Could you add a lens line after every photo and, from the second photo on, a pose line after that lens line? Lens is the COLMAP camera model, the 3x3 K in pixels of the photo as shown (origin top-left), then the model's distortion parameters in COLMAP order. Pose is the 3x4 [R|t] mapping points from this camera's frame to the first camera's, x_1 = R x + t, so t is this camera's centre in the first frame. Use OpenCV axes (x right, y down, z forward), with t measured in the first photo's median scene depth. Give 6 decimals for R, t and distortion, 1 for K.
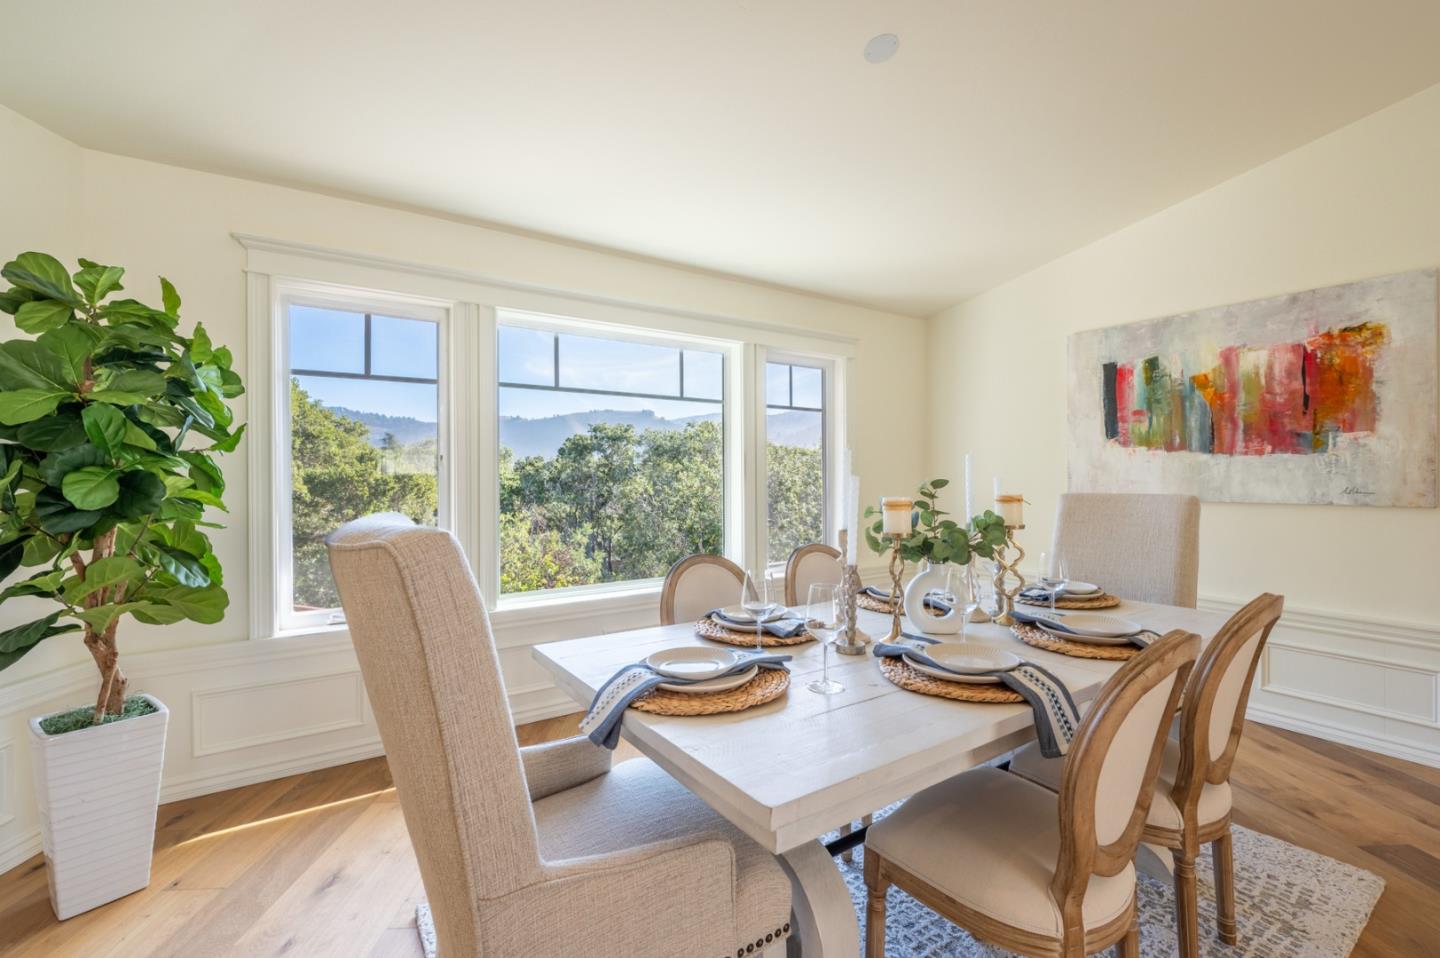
lens RADIAL K [[624.6, 0, 720.0], [0, 624.6, 479.0], [0, 0, 1]] dist [-0.001515, -0.000291]
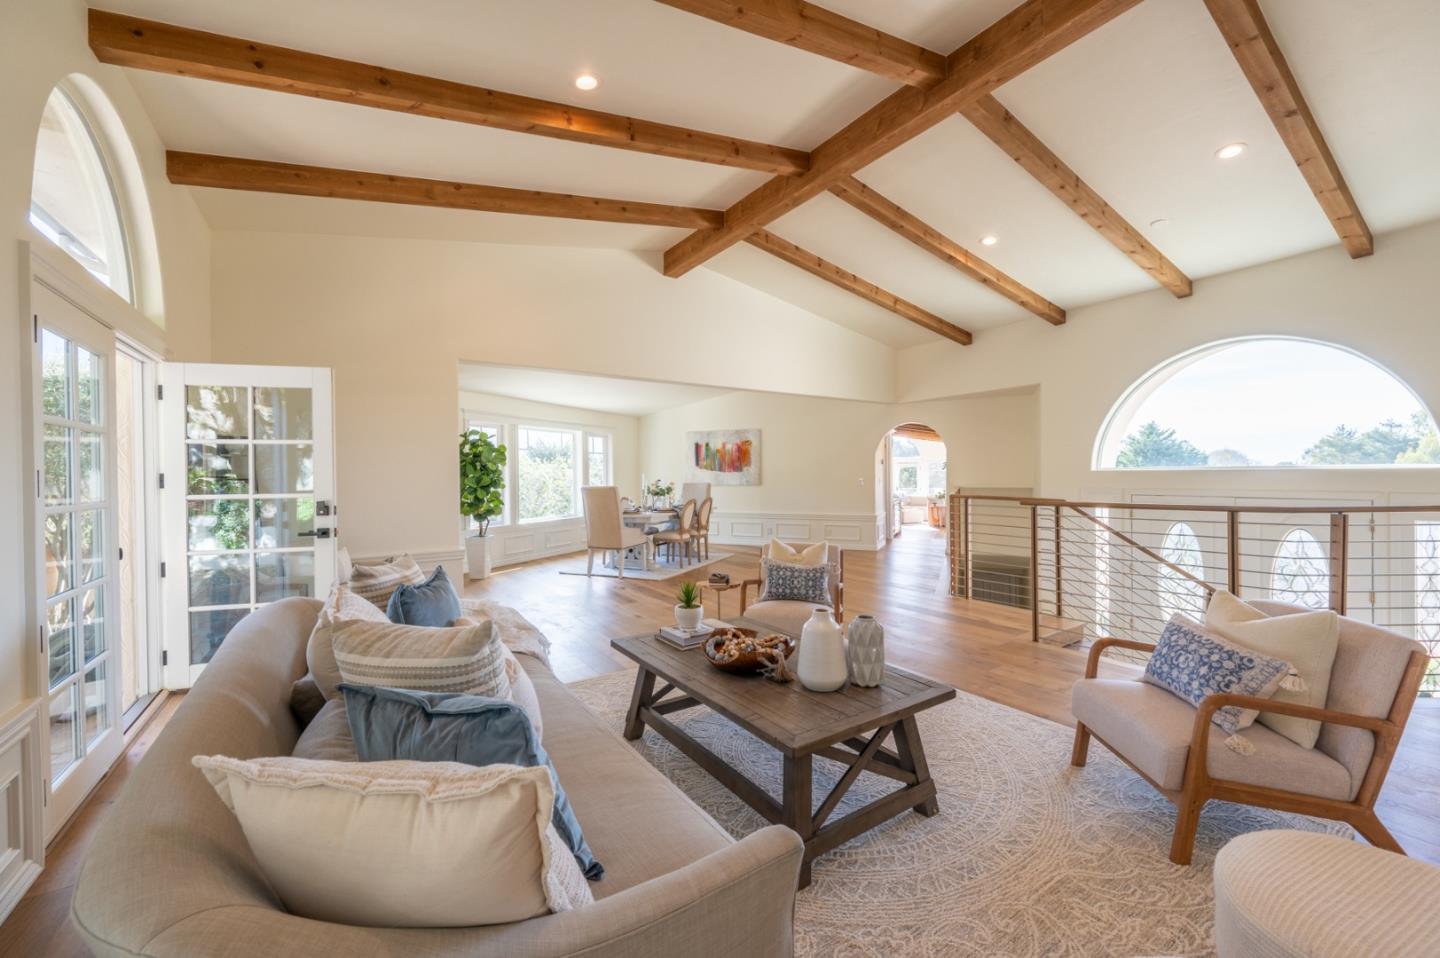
lens RADIAL K [[567.8, 0, 723.2], [0, 567.8, 476.8], [0, 0, 1]] dist [-0.001119, -0.000166]
pose [[0.850348, -0.006983, 0.526174, -0.978997], [0.011576, 0.999918, -0.005439, 0.006734], [-0.526093, 0.010716, 0.850360, -1.909207]]
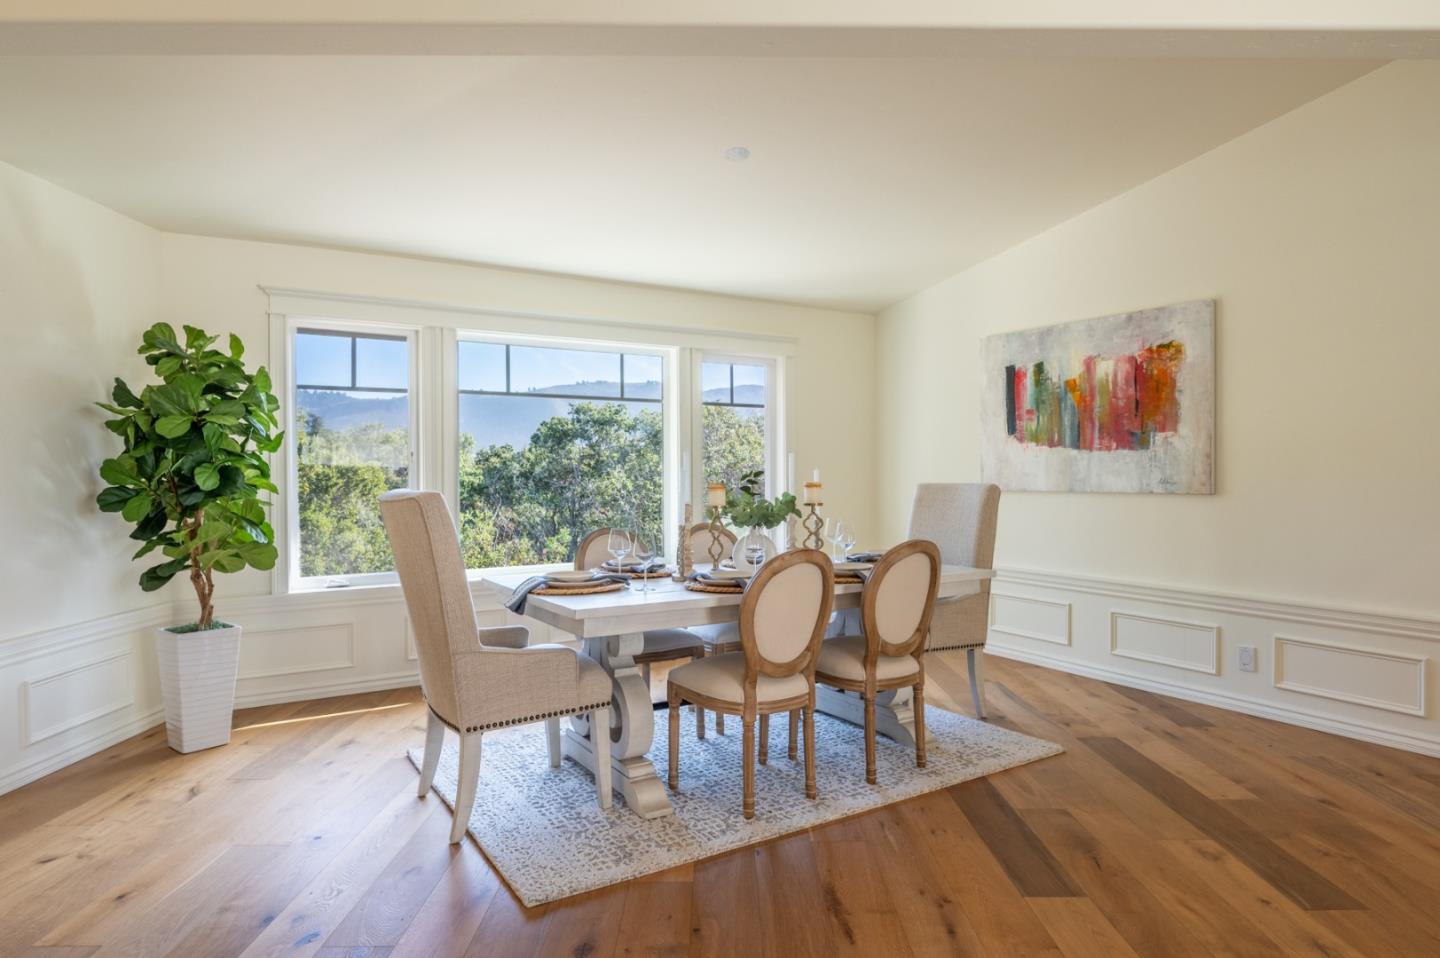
lens RADIAL K [[834.0, 0, 714.7], [0, 834.0, 477.2], [0, 0, 1]] dist [0.000548, 0.000239]
pose [[0.999208, -0.000160, -0.039799, 0.204589], [0.000306, 0.999993, 0.003662, 0.004647], [0.039799, -0.003671, 0.999201, -0.593722]]
